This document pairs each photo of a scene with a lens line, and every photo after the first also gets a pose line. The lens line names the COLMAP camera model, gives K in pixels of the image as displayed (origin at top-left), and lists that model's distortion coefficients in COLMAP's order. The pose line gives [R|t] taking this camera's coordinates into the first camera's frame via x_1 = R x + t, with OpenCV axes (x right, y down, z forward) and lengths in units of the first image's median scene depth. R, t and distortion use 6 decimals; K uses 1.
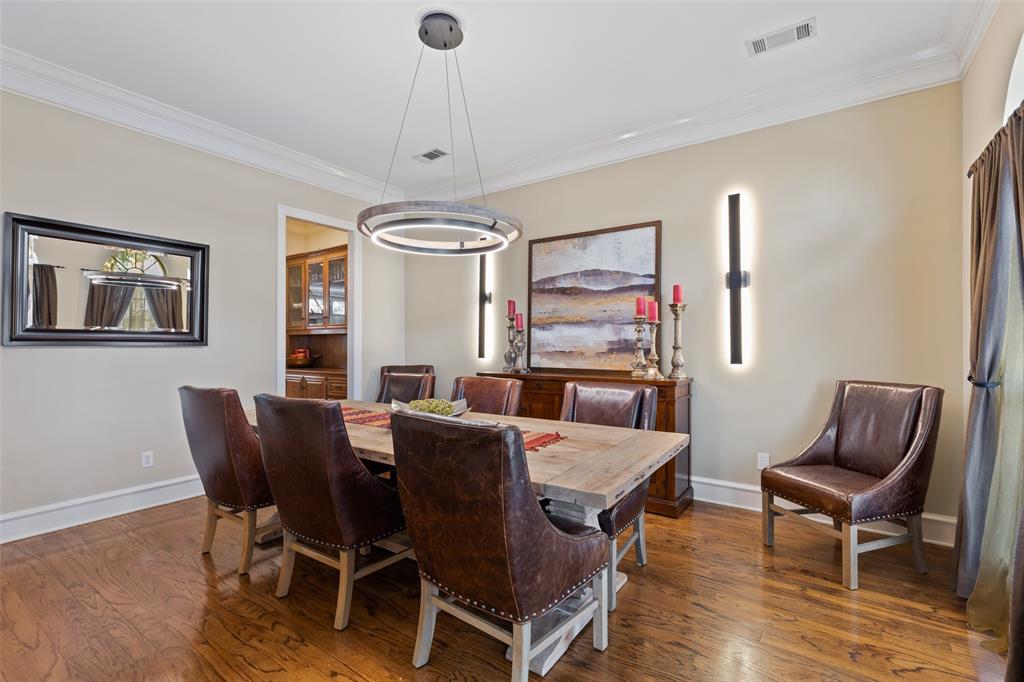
lens RADIAL K [[460.9, 0, 510.8], [0, 460.9, 342.8], [0, 0, 1]] dist [0.004593, 0.000611]
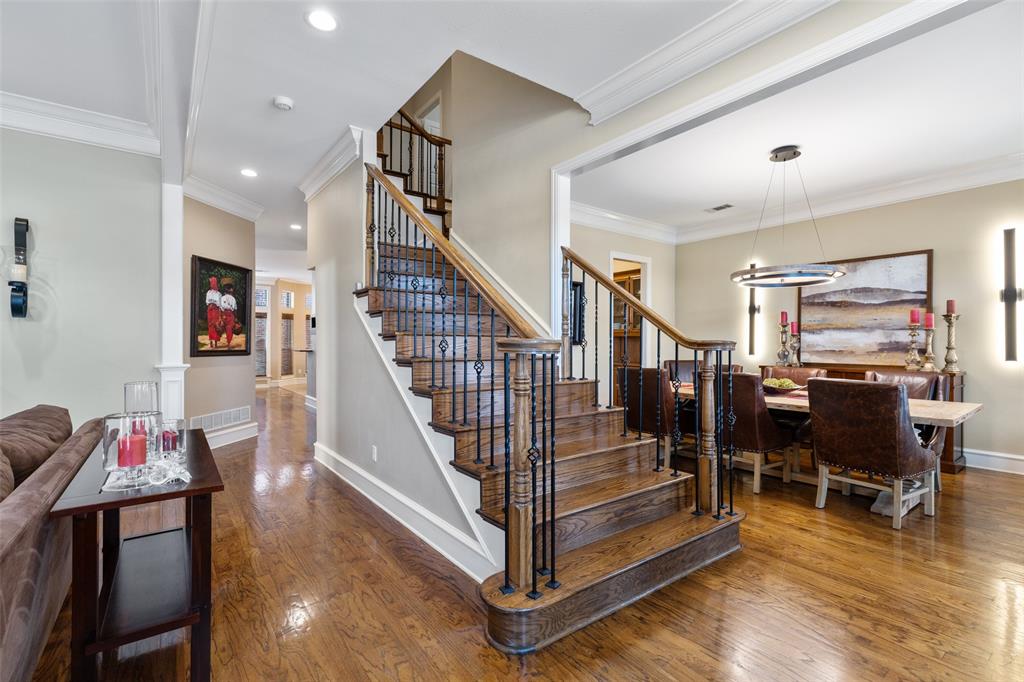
lens RADIAL K [[460.9, 0, 513.1], [0, 460.9, 341.7], [0, 0, 1]] dist [0.004593, 0.000611]
pose [[0.948392, 0.000350, -0.317102, -0.364469], [-0.000385, 1.000000, -0.000049, -0.006743], [0.317102, 0.000169, 0.948392, -0.578658]]
